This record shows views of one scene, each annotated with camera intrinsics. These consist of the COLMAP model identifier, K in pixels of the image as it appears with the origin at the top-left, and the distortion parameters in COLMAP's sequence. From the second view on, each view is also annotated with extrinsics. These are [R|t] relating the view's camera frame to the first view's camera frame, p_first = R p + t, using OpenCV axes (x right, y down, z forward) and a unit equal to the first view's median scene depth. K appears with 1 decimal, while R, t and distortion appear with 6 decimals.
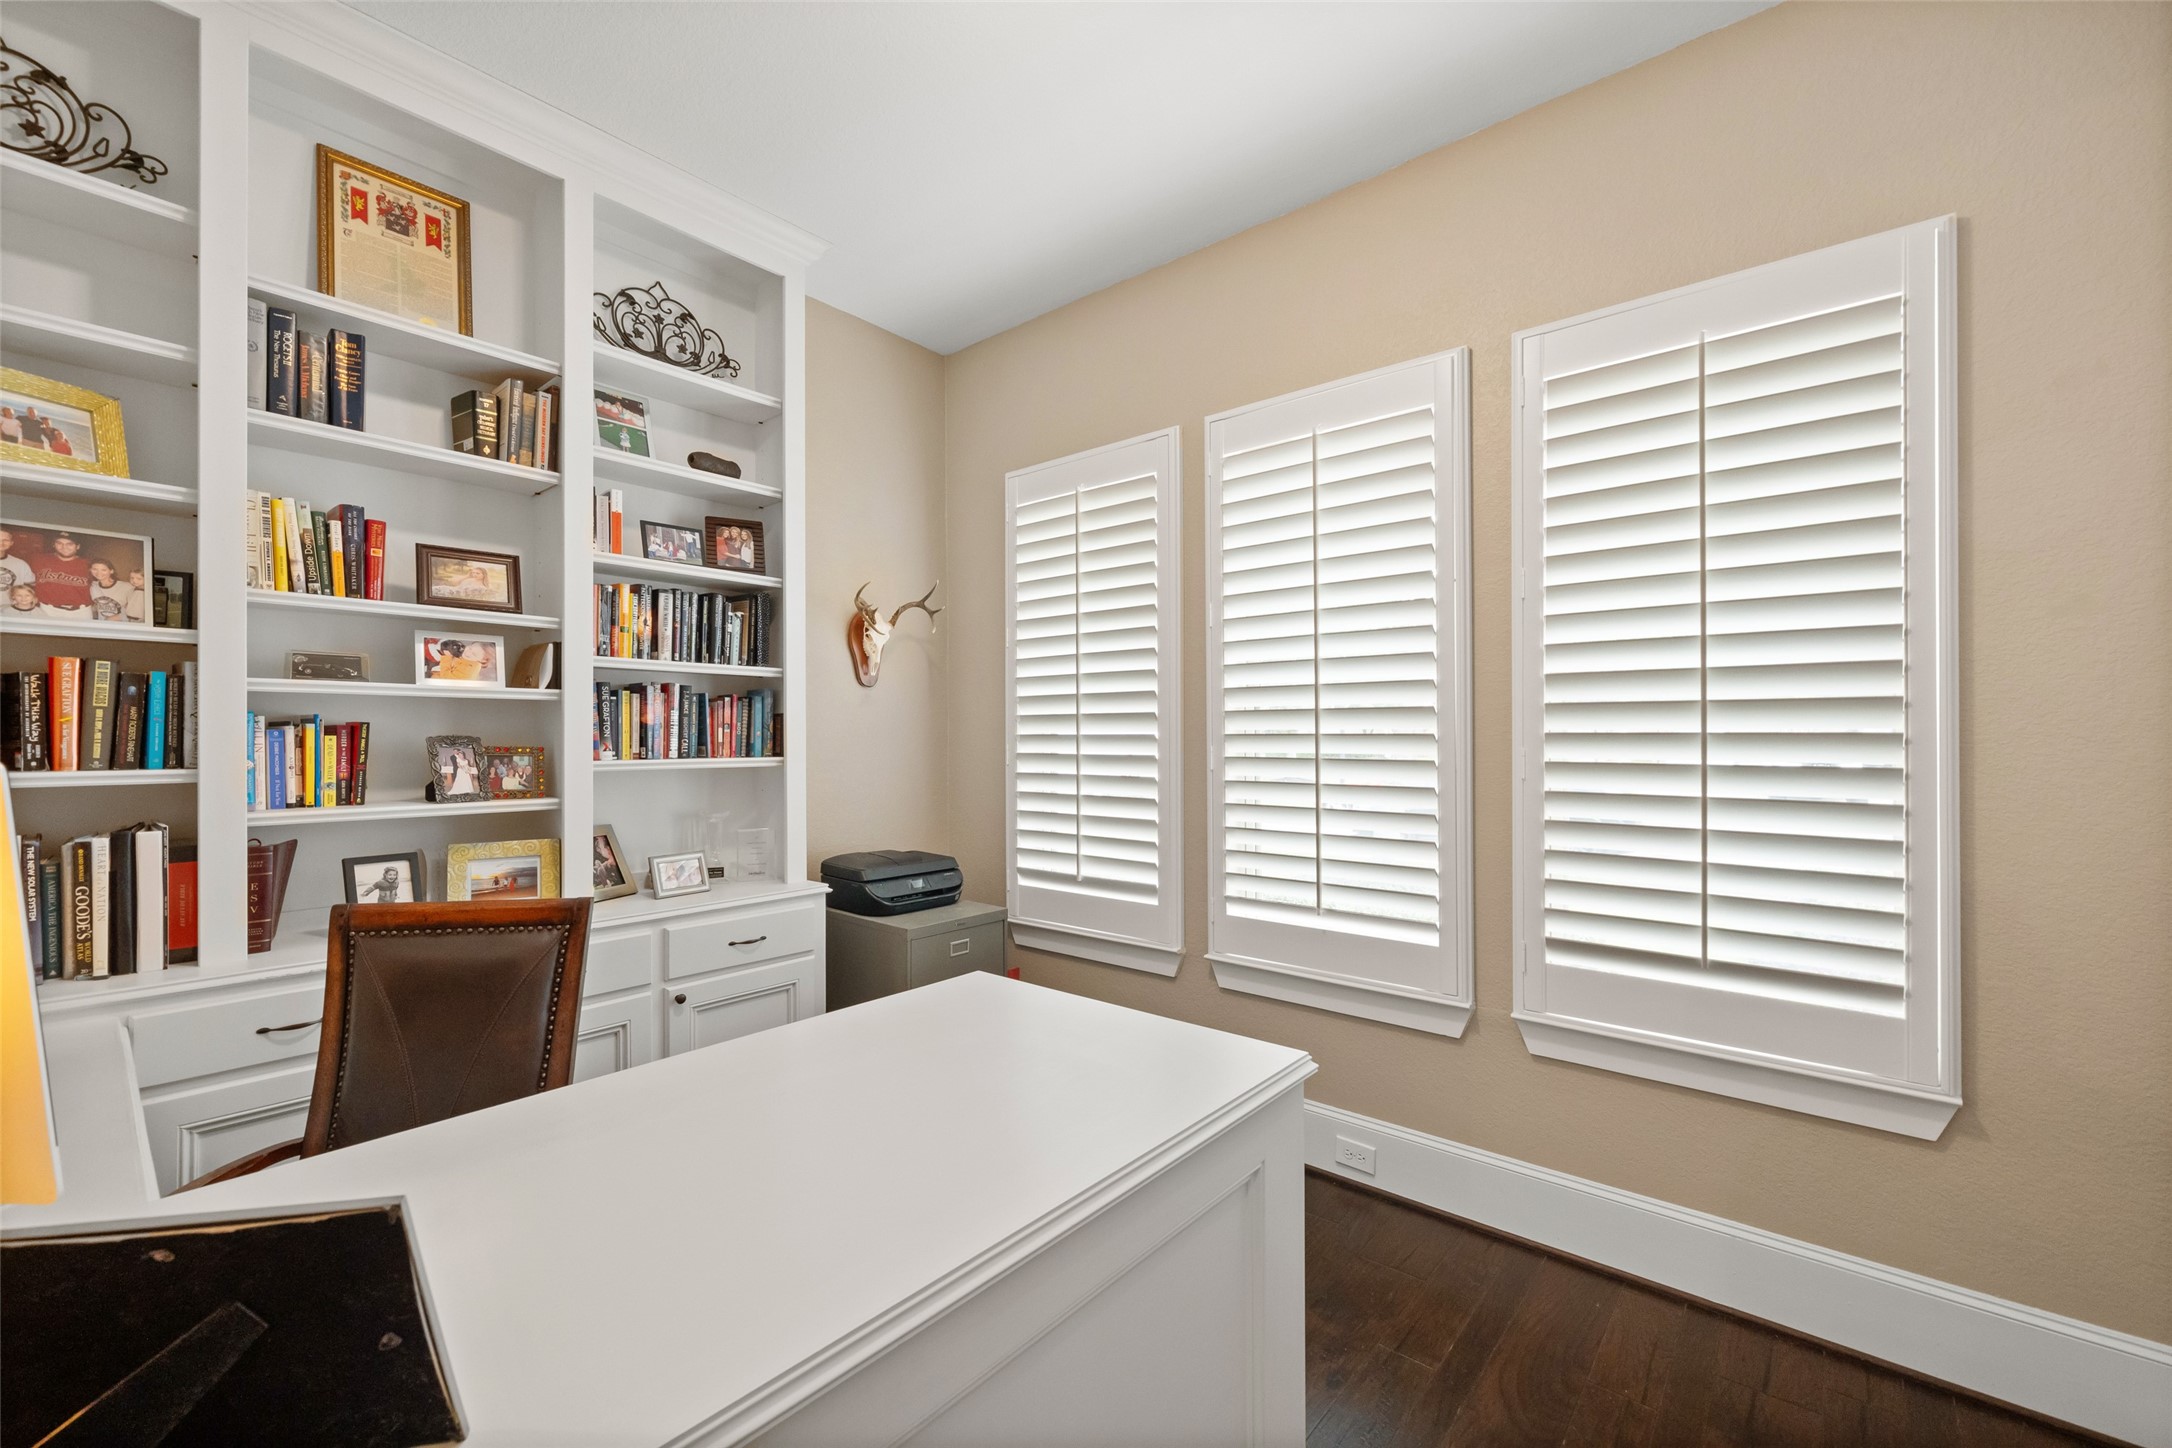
lens RADIAL K [[876.4, 0, 1062.2], [0, 876.4, 720.3], [0, 0, 1]] dist [-0.004996, 0.000838]
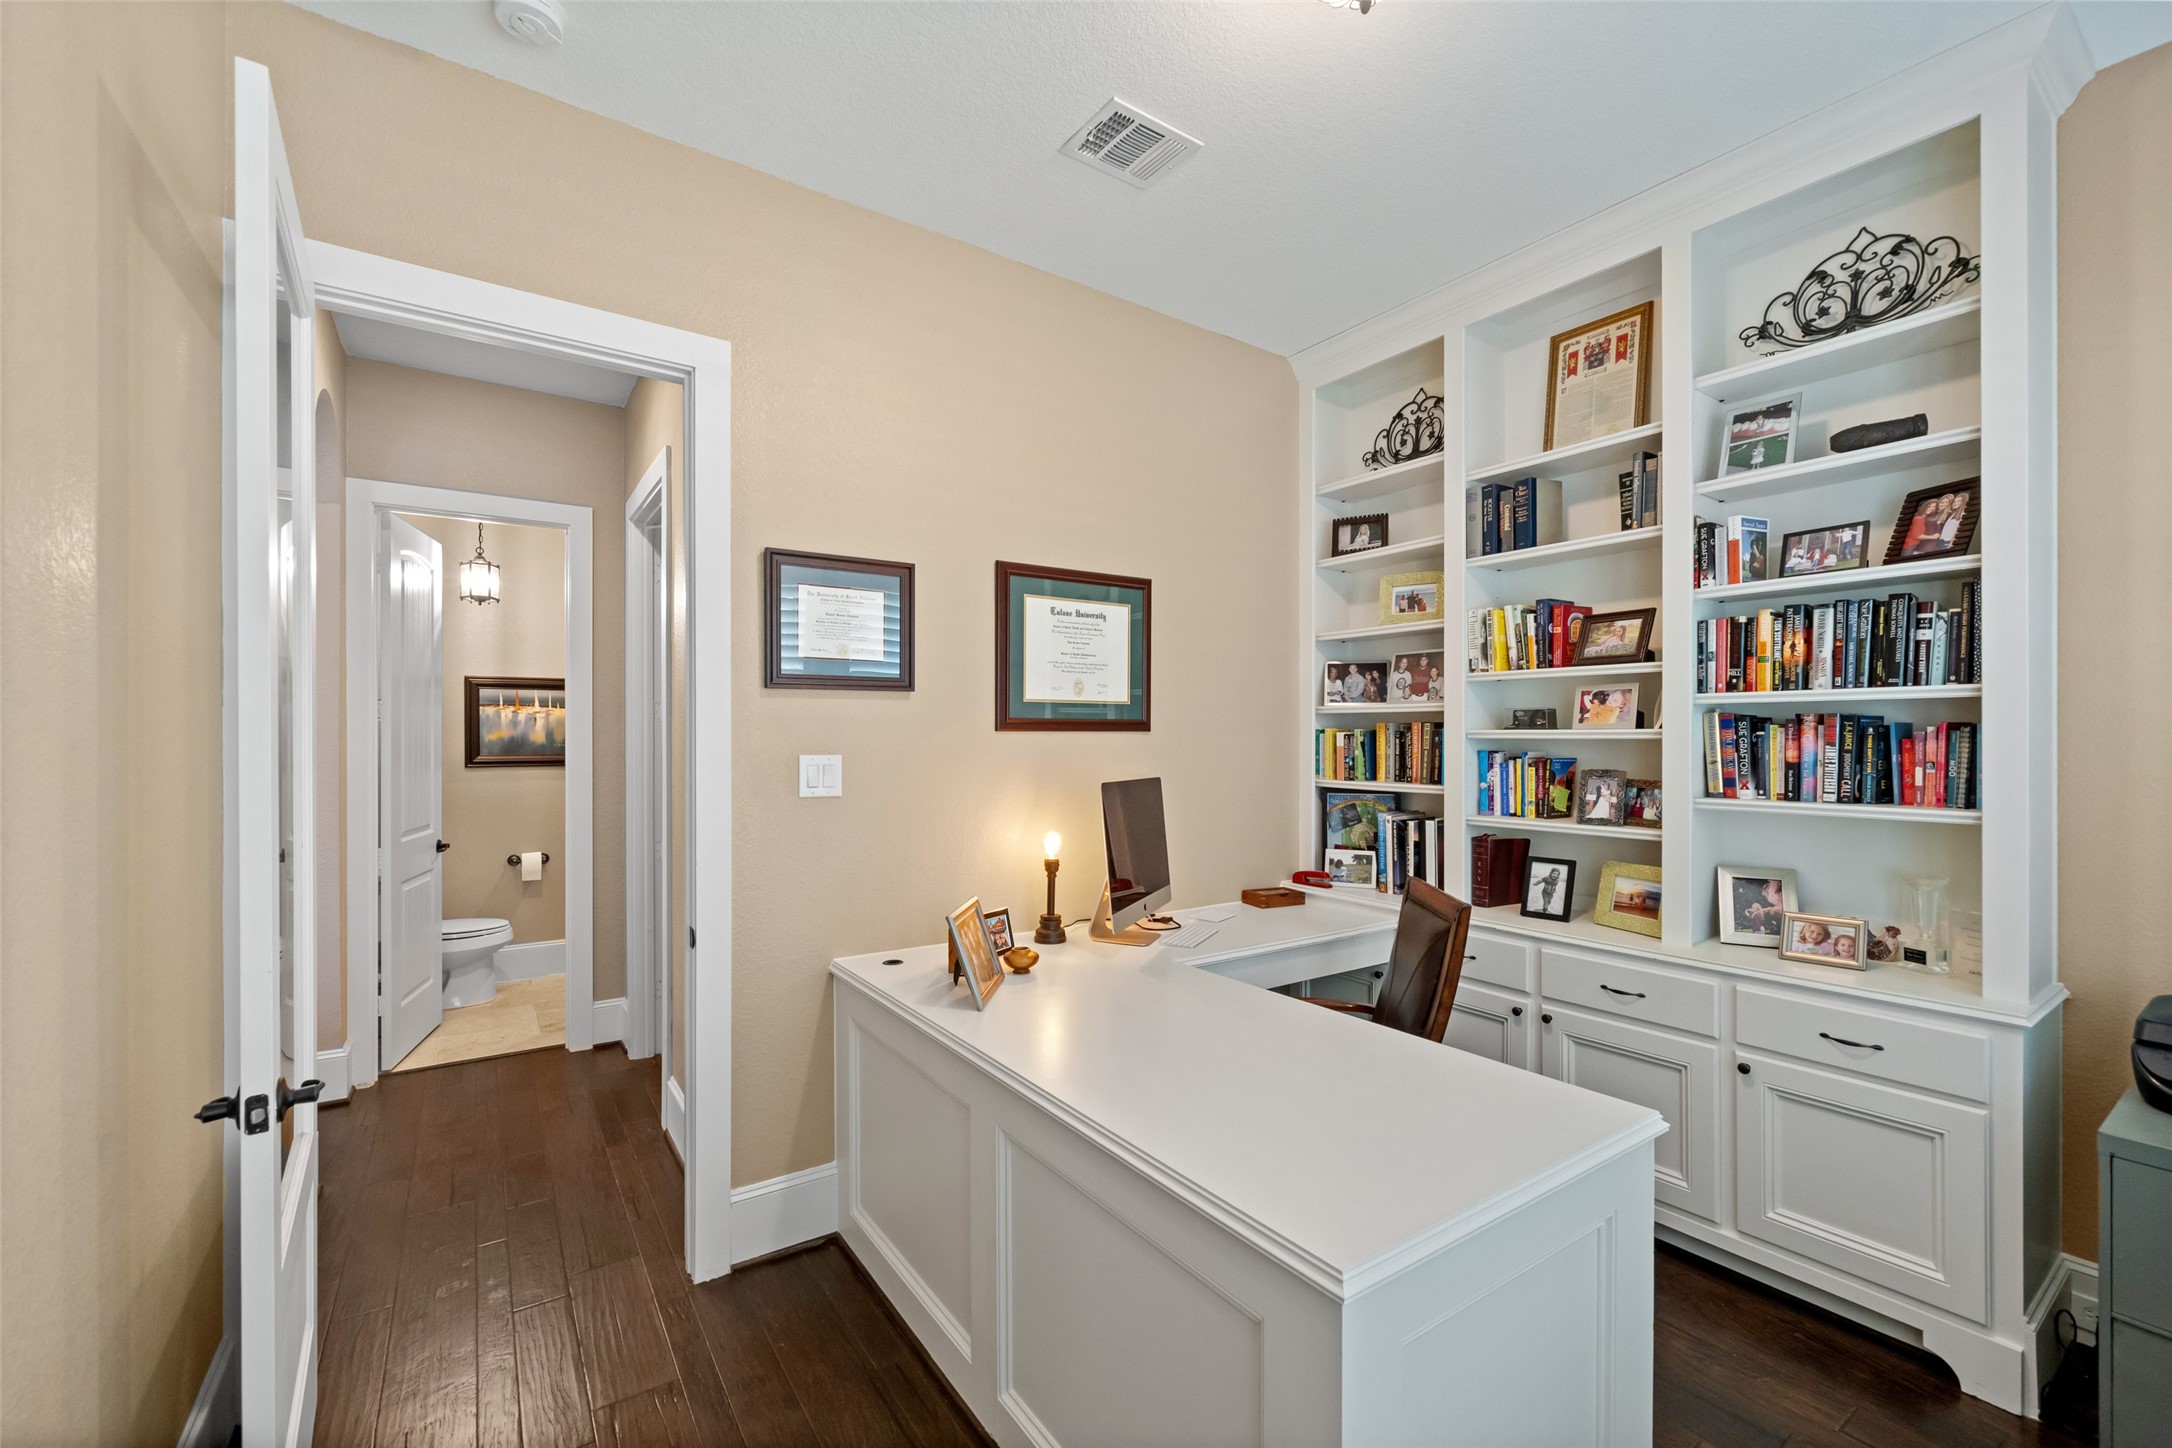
lens RADIAL K [[876.4, 0, 1079.8], [0, 876.4, 744.6], [0, 0, 1]] dist [-0.004996, 0.000838]
pose [[-0.254811, -0.003091, -0.966986, 0.627546], [0.005844, 0.999972, -0.004736, -0.014971], [0.966973, -0.006858, -0.254786, 0.586202]]
